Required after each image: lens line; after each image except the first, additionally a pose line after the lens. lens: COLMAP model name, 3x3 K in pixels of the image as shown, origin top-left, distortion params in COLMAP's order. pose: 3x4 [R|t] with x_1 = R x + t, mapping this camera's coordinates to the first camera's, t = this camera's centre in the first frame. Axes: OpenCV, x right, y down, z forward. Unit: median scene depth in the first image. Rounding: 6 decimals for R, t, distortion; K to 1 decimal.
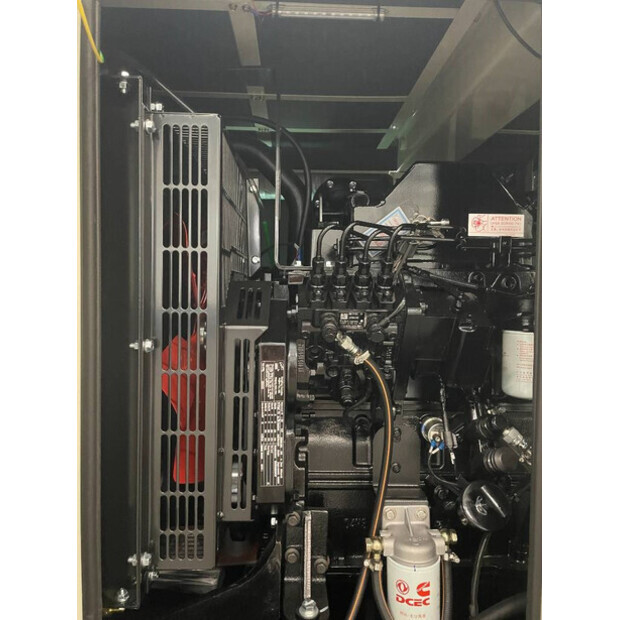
lens RADIAL K [[459.9, 0, 305.5], [0, 459.9, 312.3], [0, 0, 1]] dist [0.088794, -0.123195]
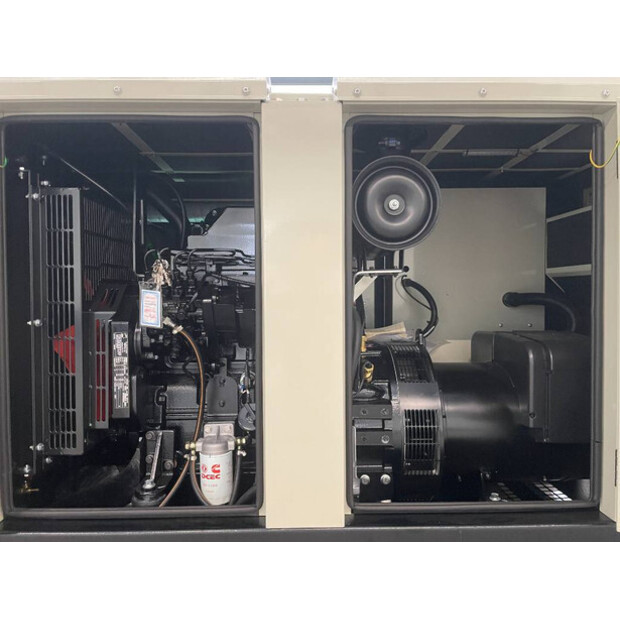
lens RADIAL K [[459.9, 0, 305.5], [0, 459.9, 312.3], [0, 0, 1]] dist [0.088794, -0.123195]
pose [[0.999816, -0.017758, -0.007214, 0.592678], [0.017731, 0.999835, -0.003867, 0.050312], [0.007282, 0.003739, 0.999966, -0.649150]]
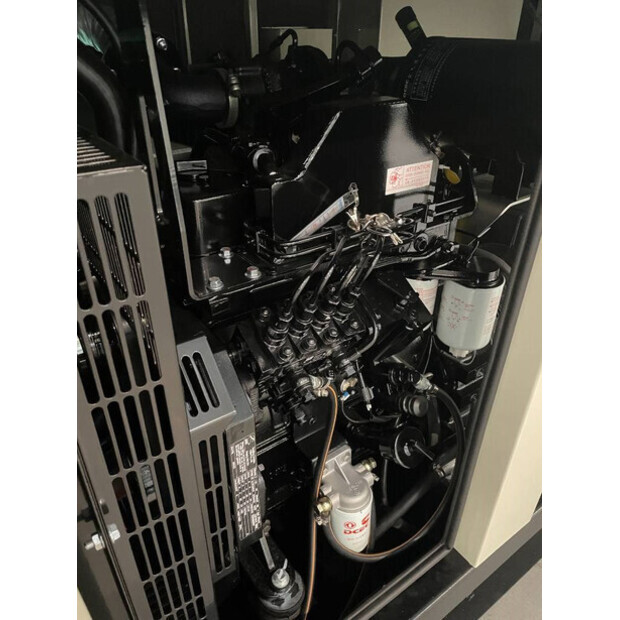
lens RADIAL K [[459.9, 0, 305.5], [0, 459.9, 312.3], [0, 0, 1]] dist [0.088794, -0.123195]
pose [[0.833675, -0.291233, 0.469223, -0.289927], [0.021992, 0.866481, 0.498726, -0.481824], [-0.551818, -0.405456, 0.728768, 0.422628]]
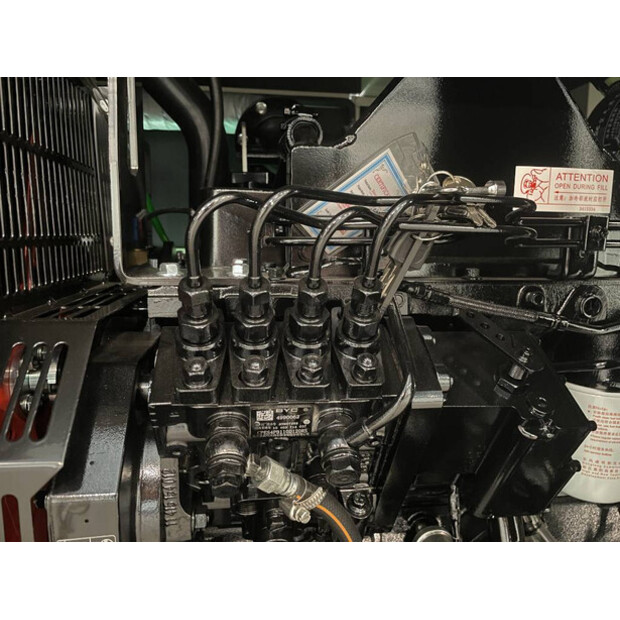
lens RADIAL K [[459.9, 0, 305.5], [0, 459.9, 312.3], [0, 0, 1]] dist [0.088794, -0.123195]
pose [[0.994657, -0.015474, 0.102065, 0.078846], [0.002964, 0.992575, 0.121597, -0.135579], [-0.103189, -0.120645, 0.987318, 0.585884]]
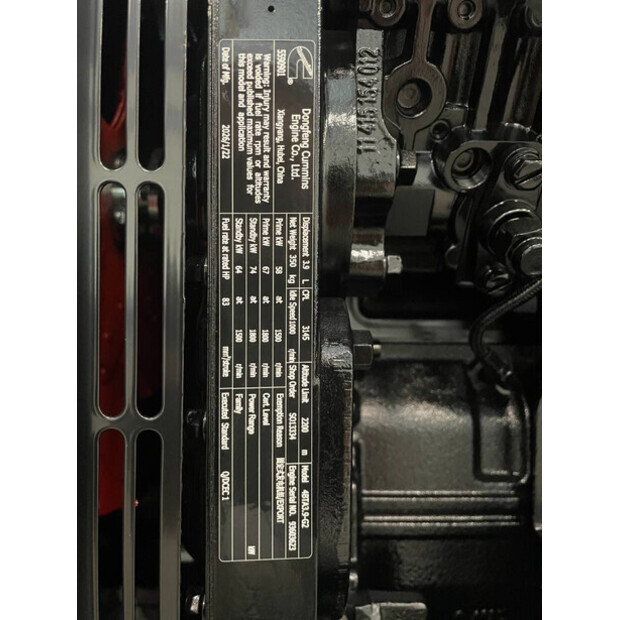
lens RADIAL K [[459.9, 0, 305.5], [0, 459.9, 312.3], [0, 0, 1]] dist [0.088794, -0.123195]
pose [[0.999964, -0.004368, -0.007285, -0.048841], [0.004213, 0.999765, -0.021281, 0.245152], [0.007376, 0.021249, 0.999747, 0.744195]]
